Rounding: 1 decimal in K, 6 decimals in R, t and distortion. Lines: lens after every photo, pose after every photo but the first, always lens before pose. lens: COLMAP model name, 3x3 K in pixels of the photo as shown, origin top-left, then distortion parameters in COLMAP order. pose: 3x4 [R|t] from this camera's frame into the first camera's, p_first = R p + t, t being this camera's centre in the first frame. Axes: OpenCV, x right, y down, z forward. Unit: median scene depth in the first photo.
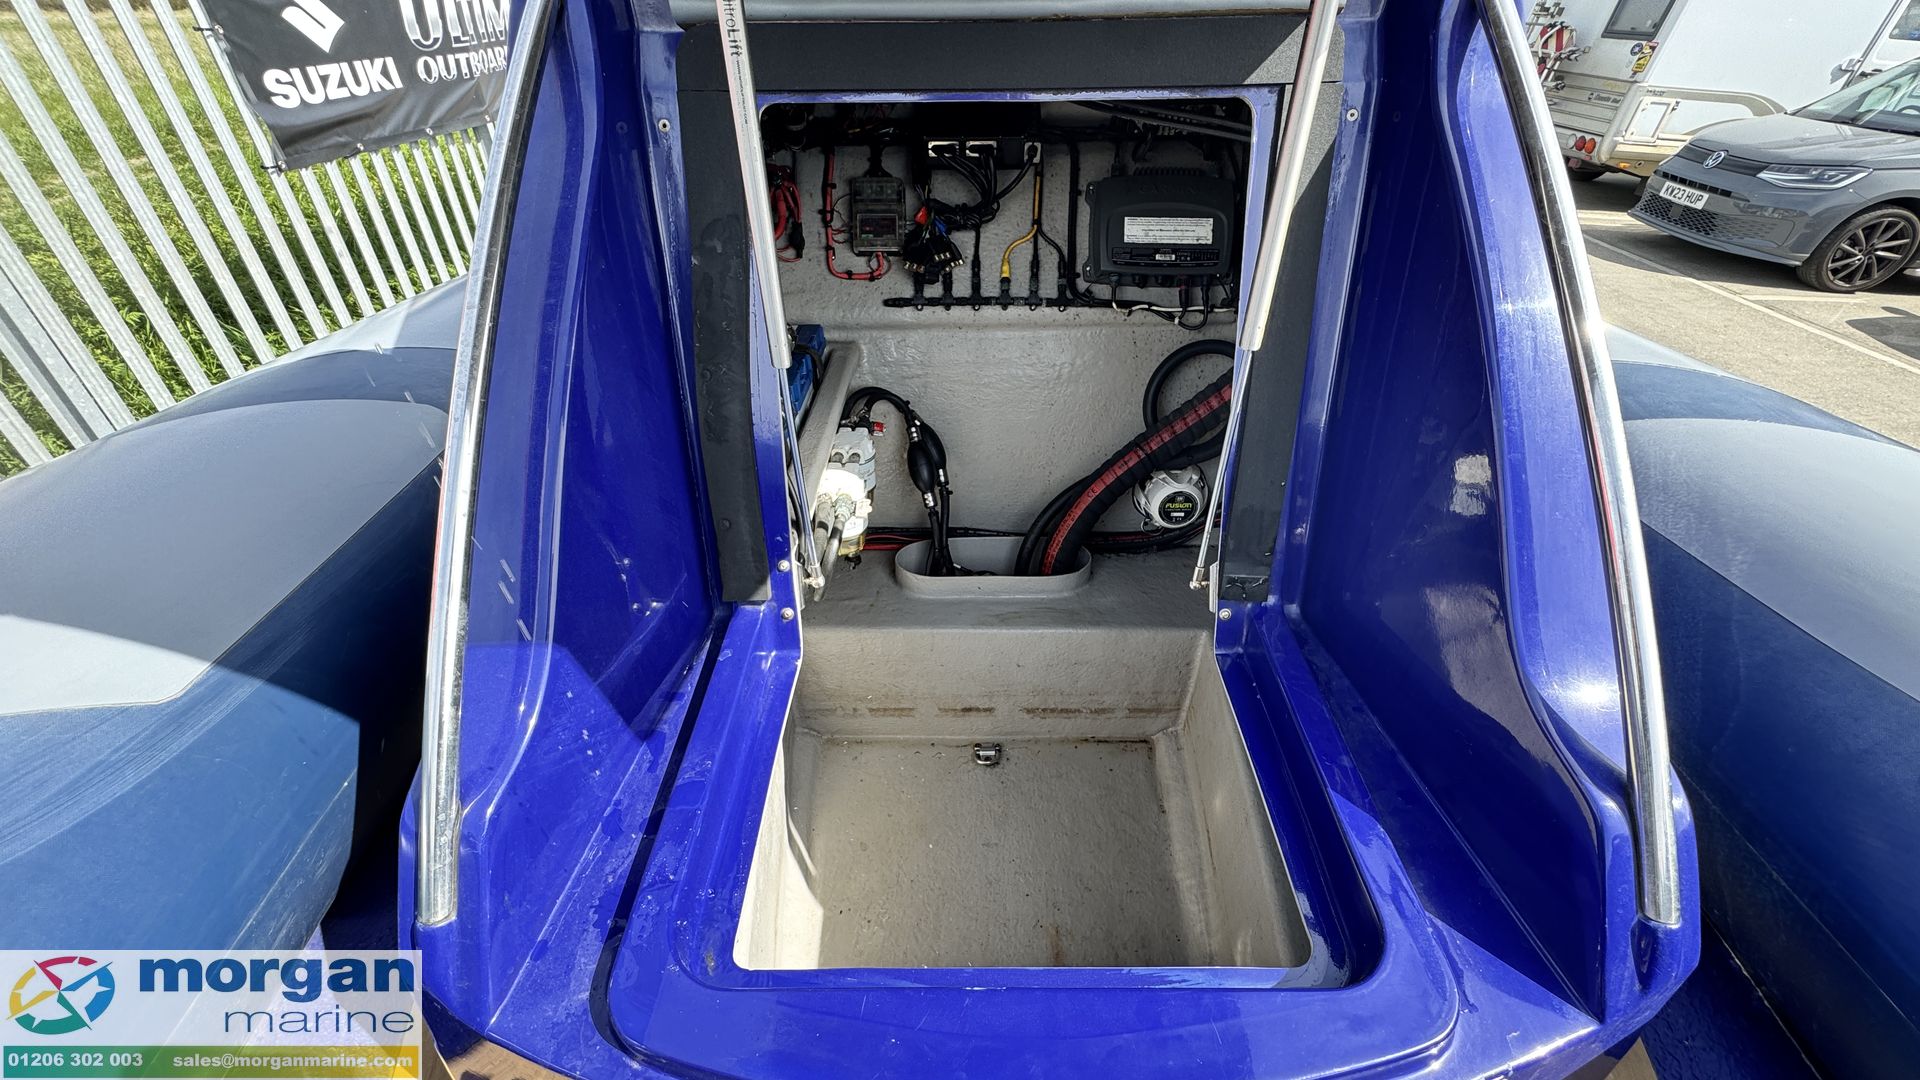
lens RADIAL K [[770.8, 0, 962.2], [0, 770.8, 535.0], [0, 0, 1]] dist [-0.000587, -0.000181]
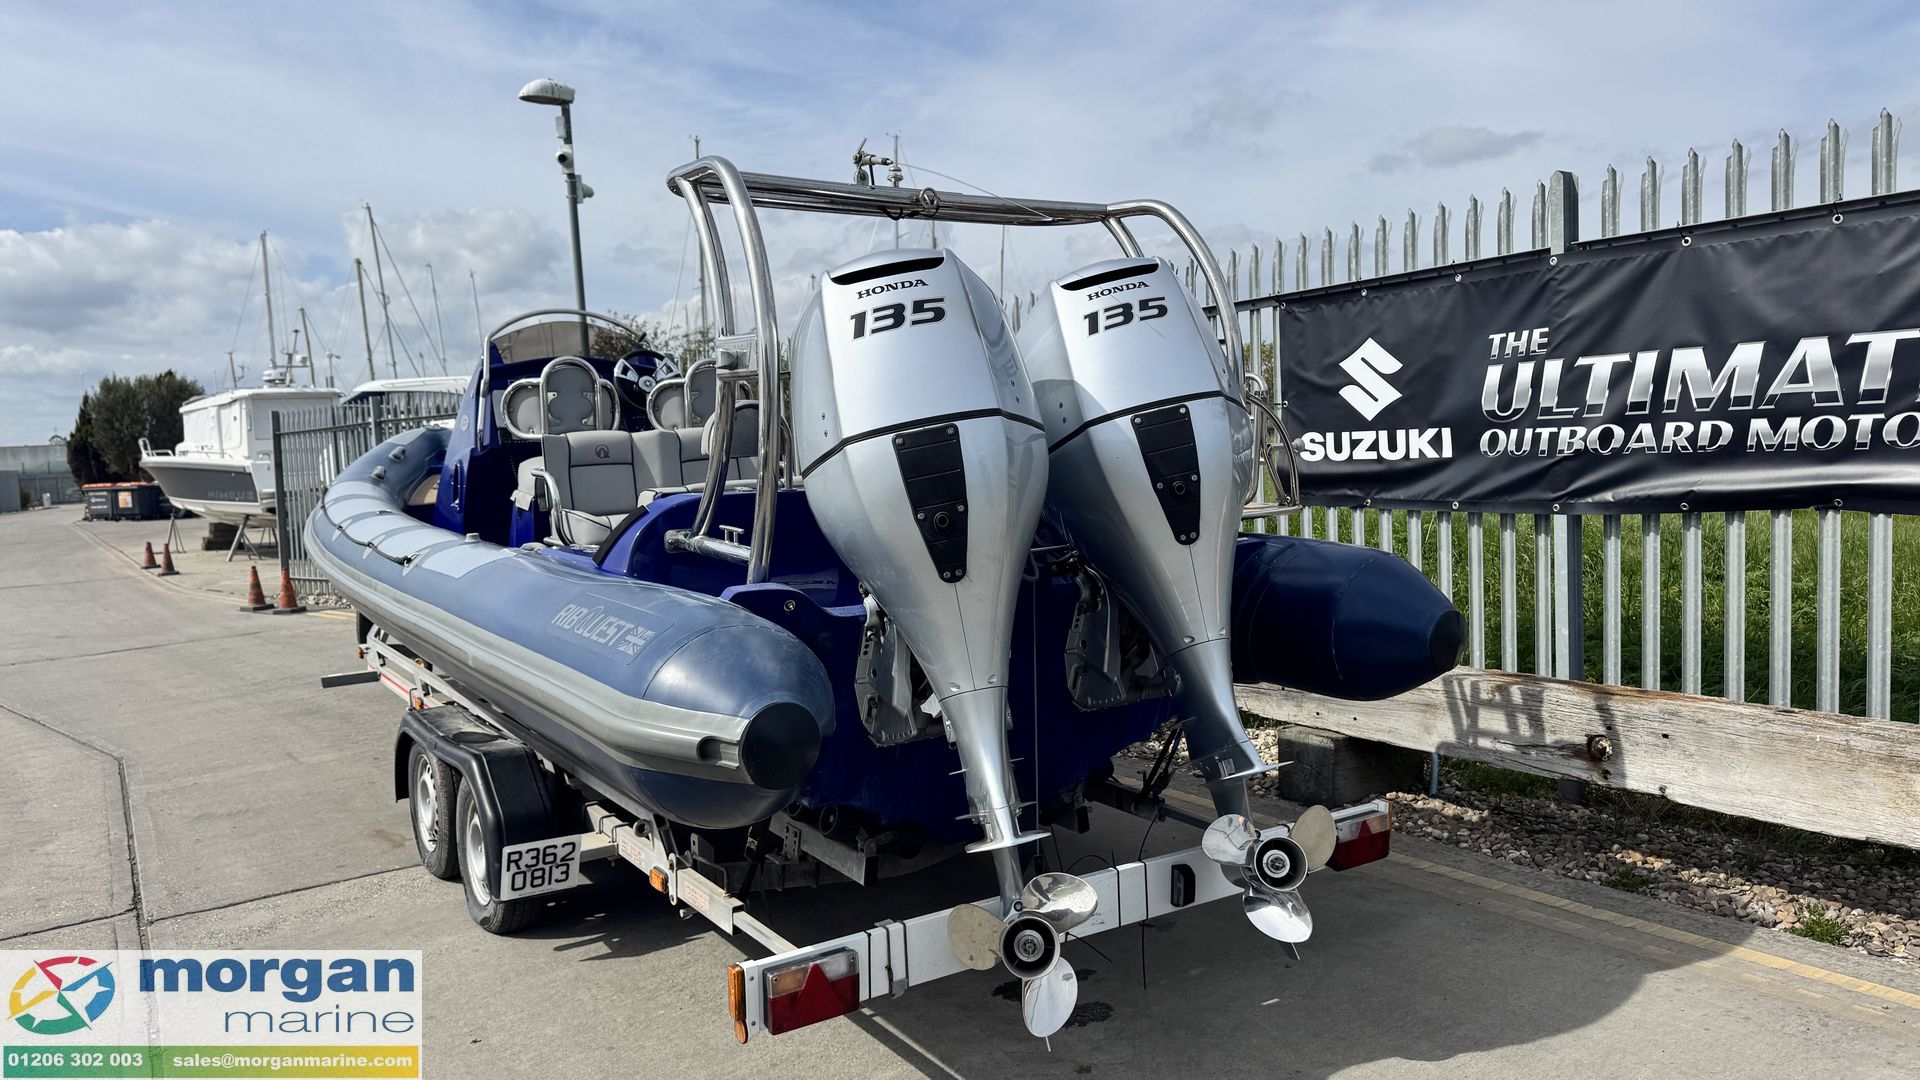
lens RADIAL K [[1341.1, 0, 945.9], [0, 1341.1, 544.8], [0, 0, 1]] dist [0.075748, -0.131269]
pose [[-0.839405, 0.074667, -0.538353, 0.532108], [-0.280151, 0.789354, 0.546293, -1.112384], [0.465742, 0.609381, -0.641669, 1.677277]]
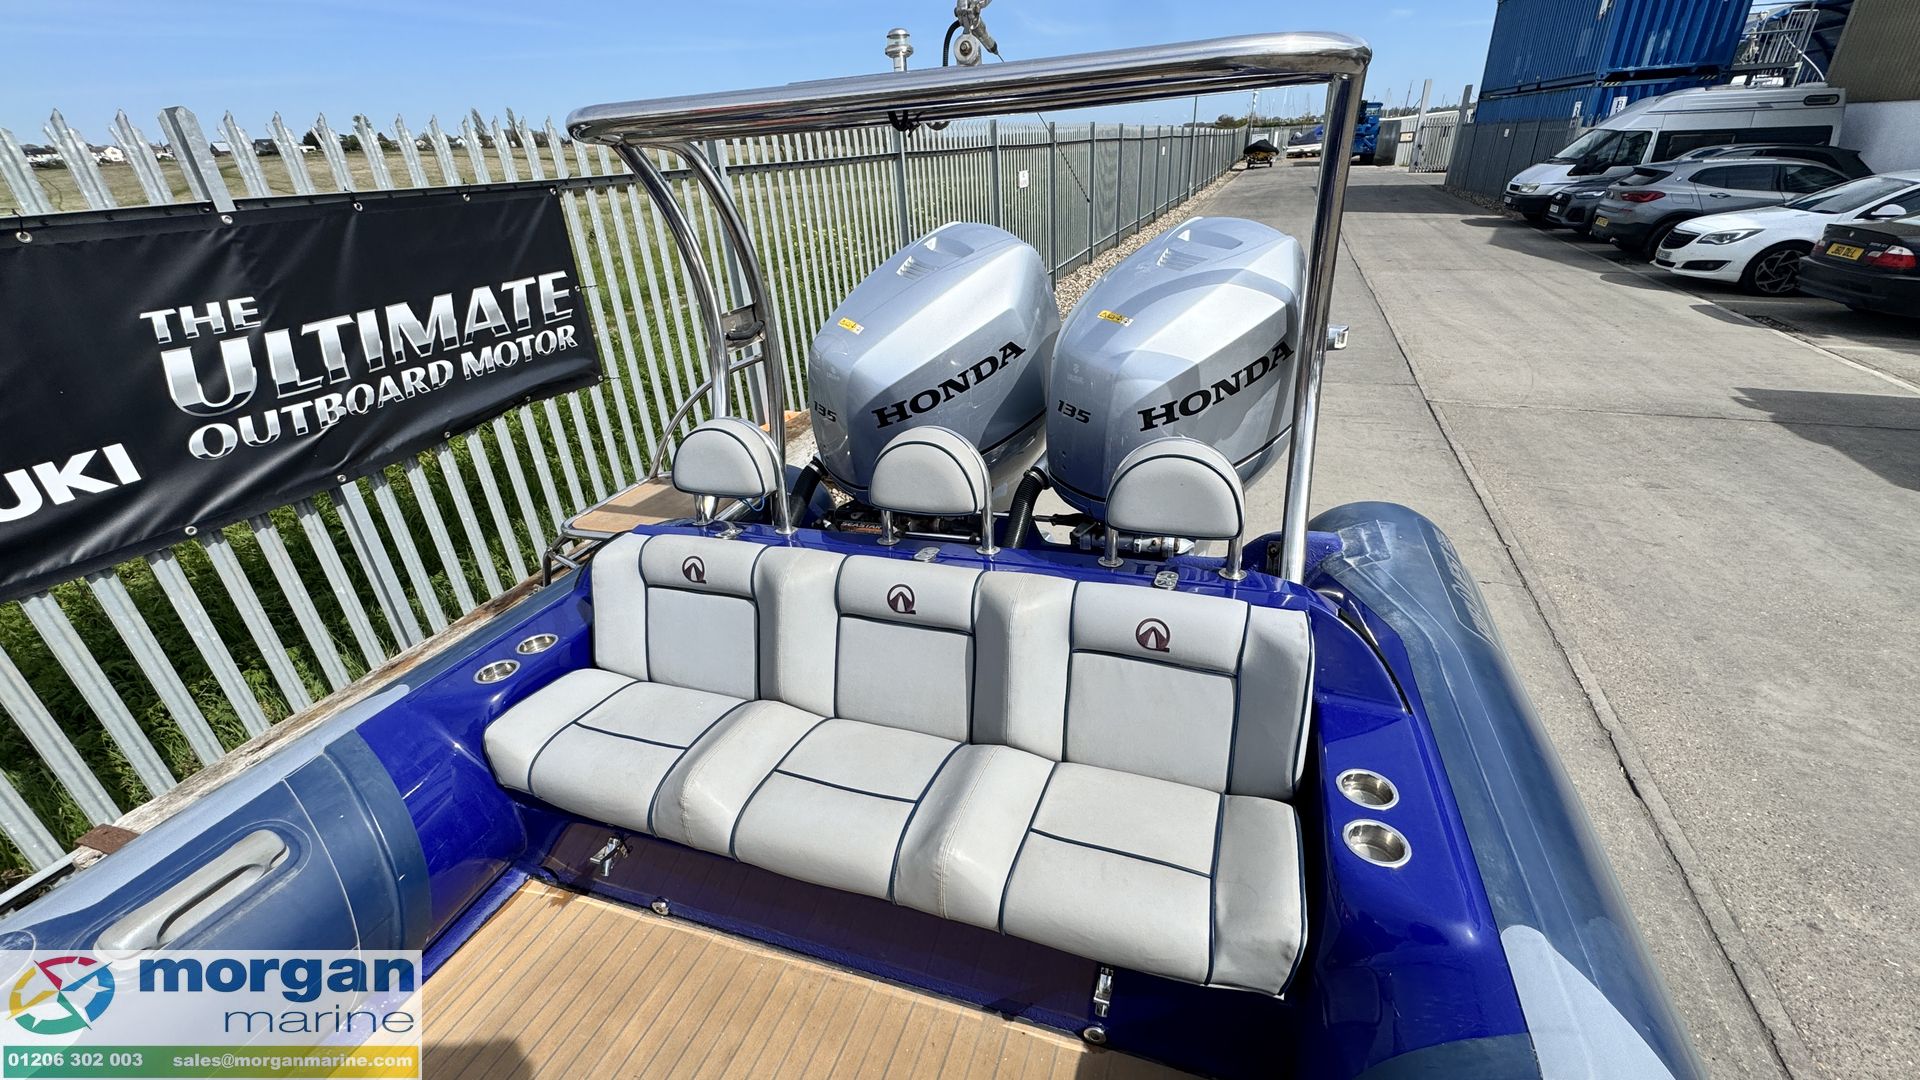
lens RADIAL K [[779.0, 0, 960.1], [0, 779.0, 538.0], [0, 0, 1]] dist [-0.000446, -0.000668]
pose [[0.939310, 0.098971, -0.328483, 0.155880], [-0.146317, 0.981606, -0.122644, -0.526114], [0.310303, 0.163264, 0.936513, 0.569640]]
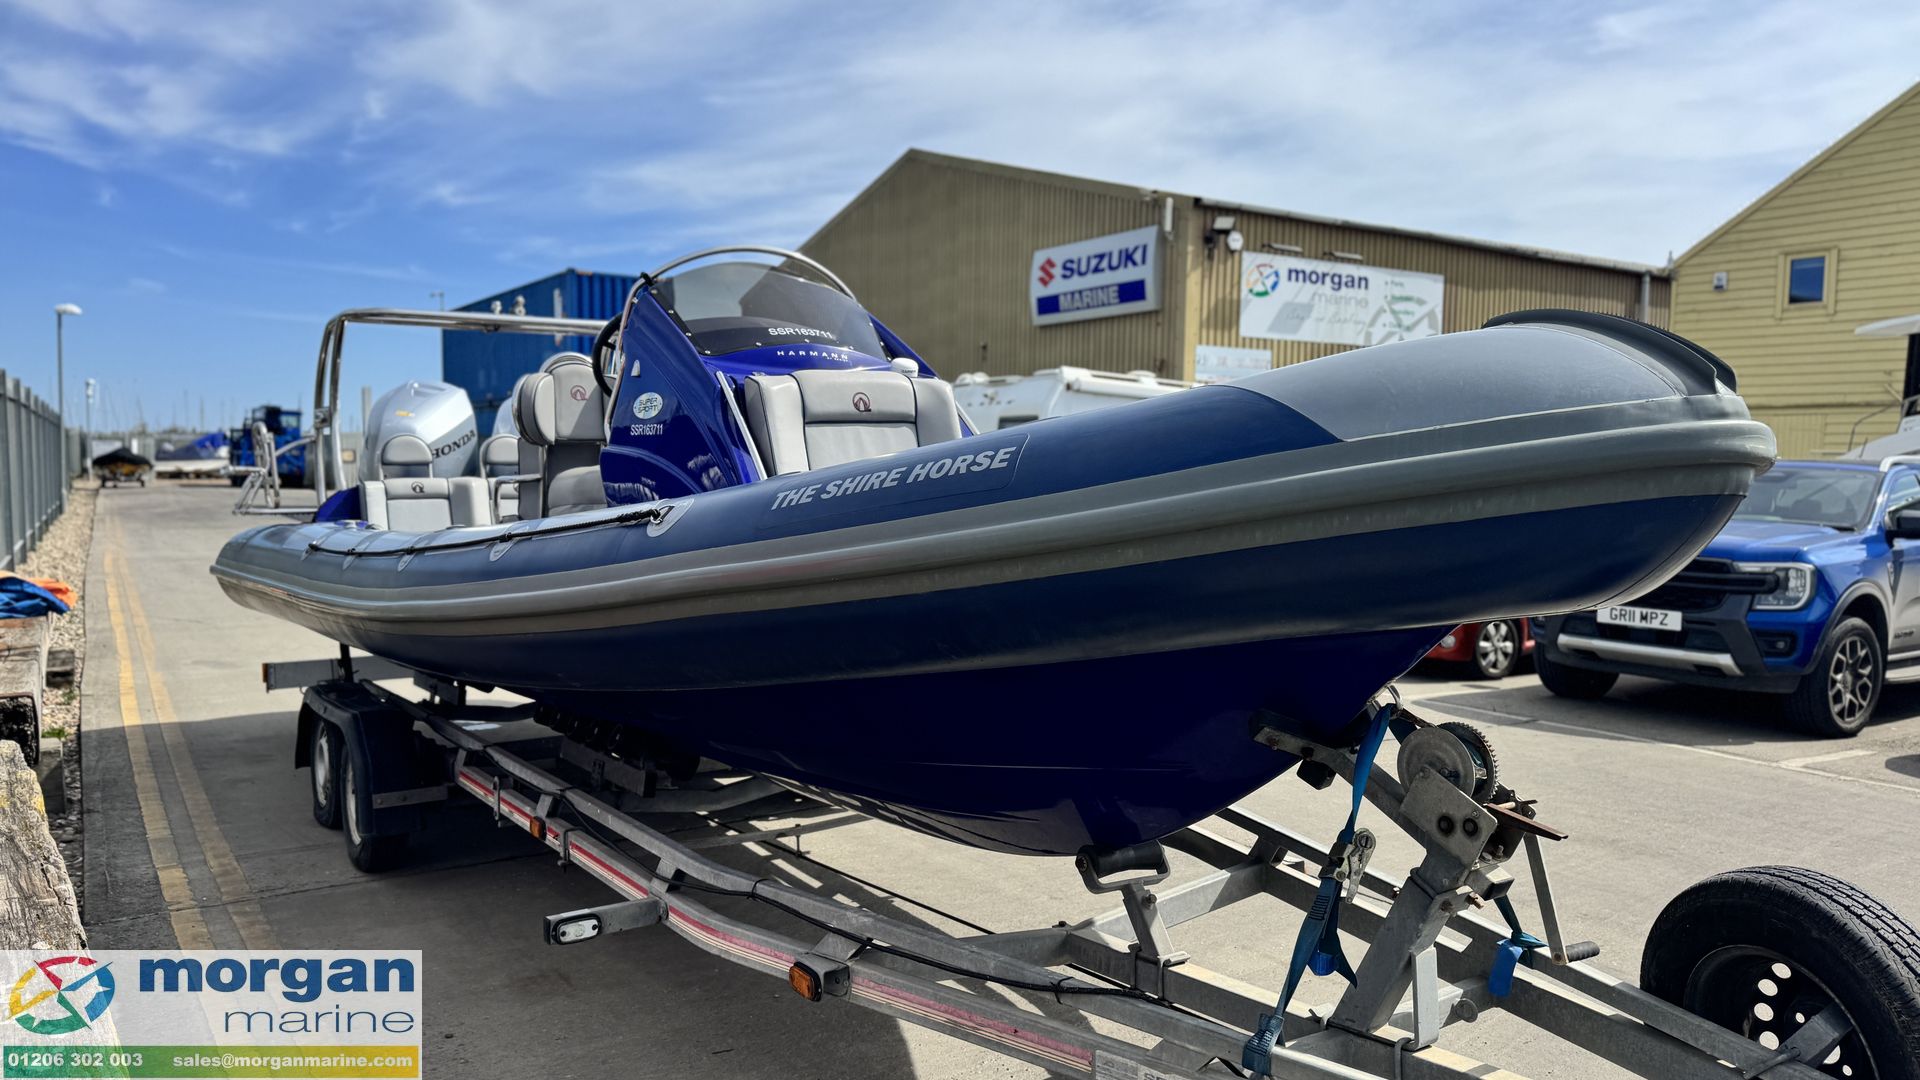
lens RADIAL K [[1343.1, 0, 951.0], [0, 1343.1, 550.2], [0, 0, 1]] dist [0.086851, -0.107502]
pose [[0.841438, -0.038864, 0.538954, -0.470673], [0.313069, 0.848011, -0.427628, 0.455817], [-0.440420, 0.528552, 0.725715, -0.554741]]
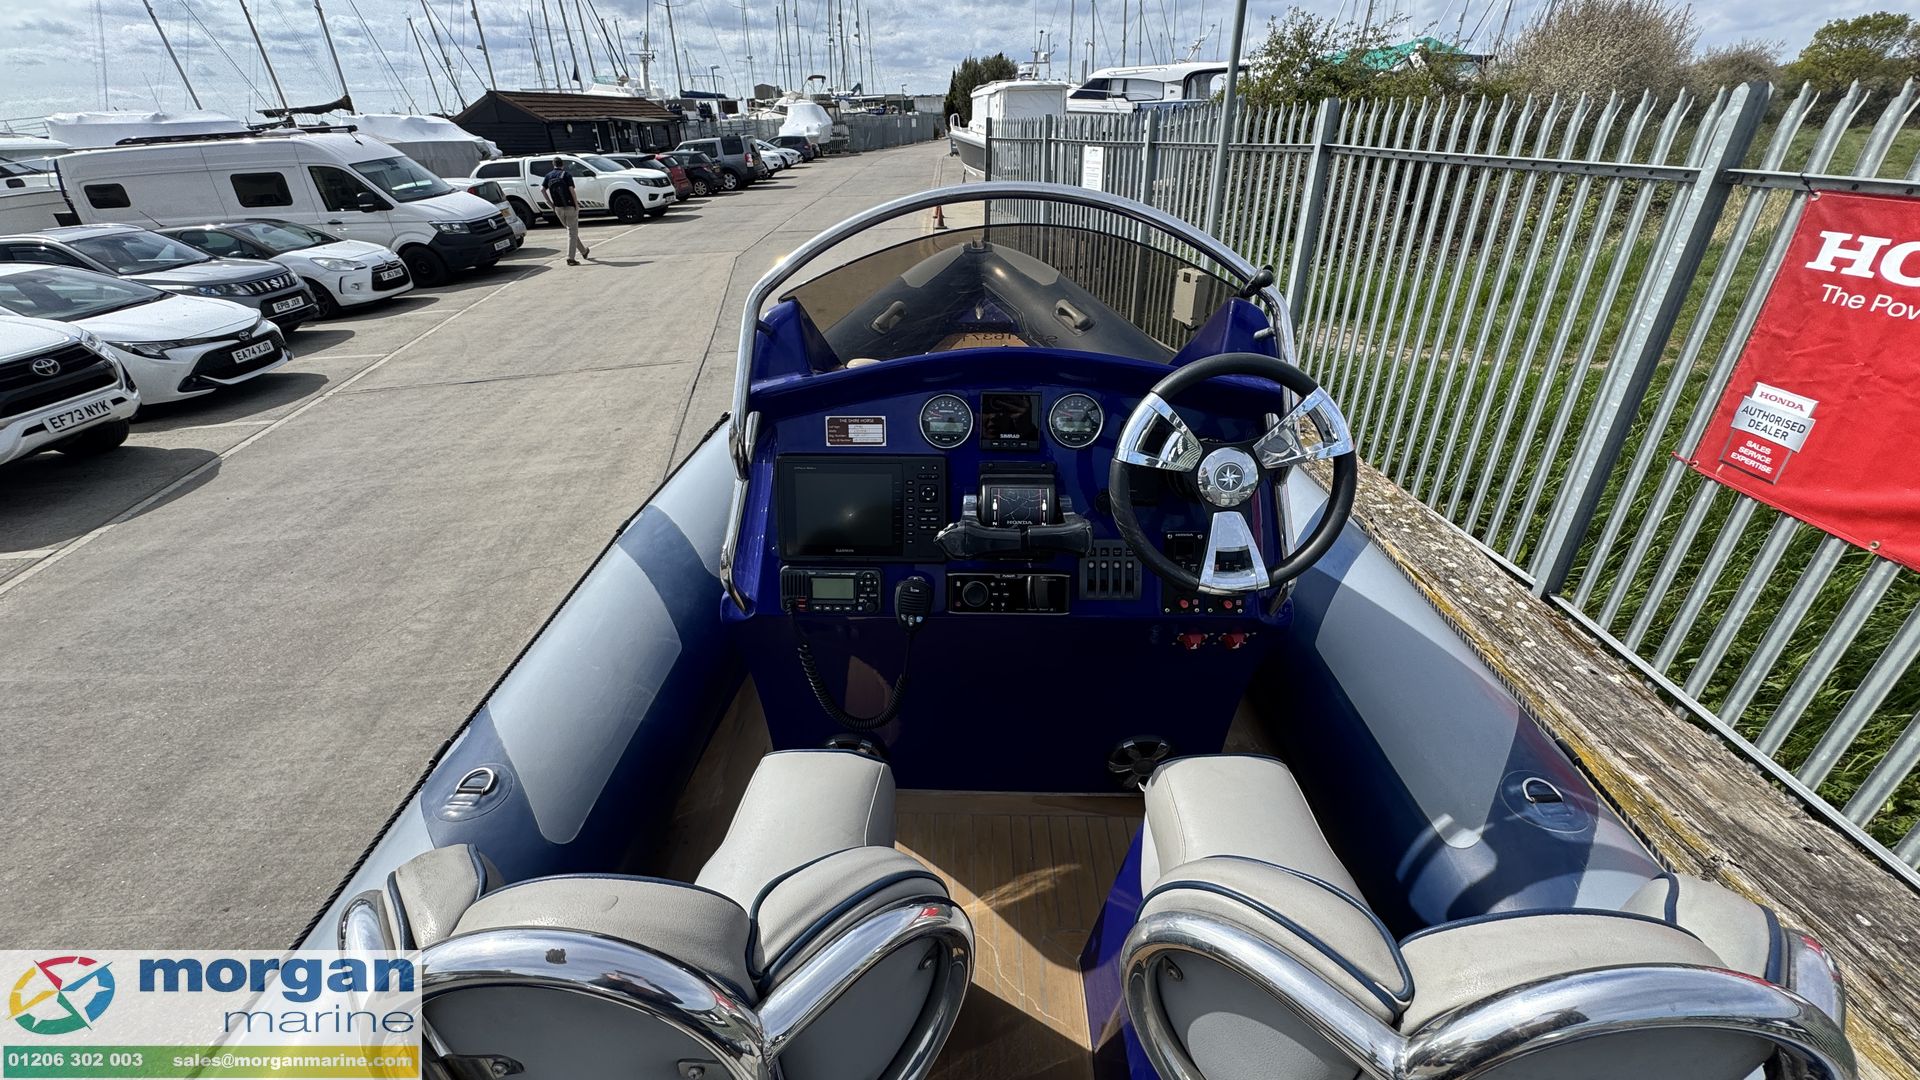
lens RADIAL K [[766.4, 0, 961.6], [0, 766.4, 539.7], [0, 0, 1]] dist [-0.002047, -0.000008]
pose [[-0.999654, -0.003118, 0.026116, 0.021037], [0.022232, 0.430397, 0.902366, -0.495421], [-0.014054, 0.902634, -0.430179, 0.447548]]
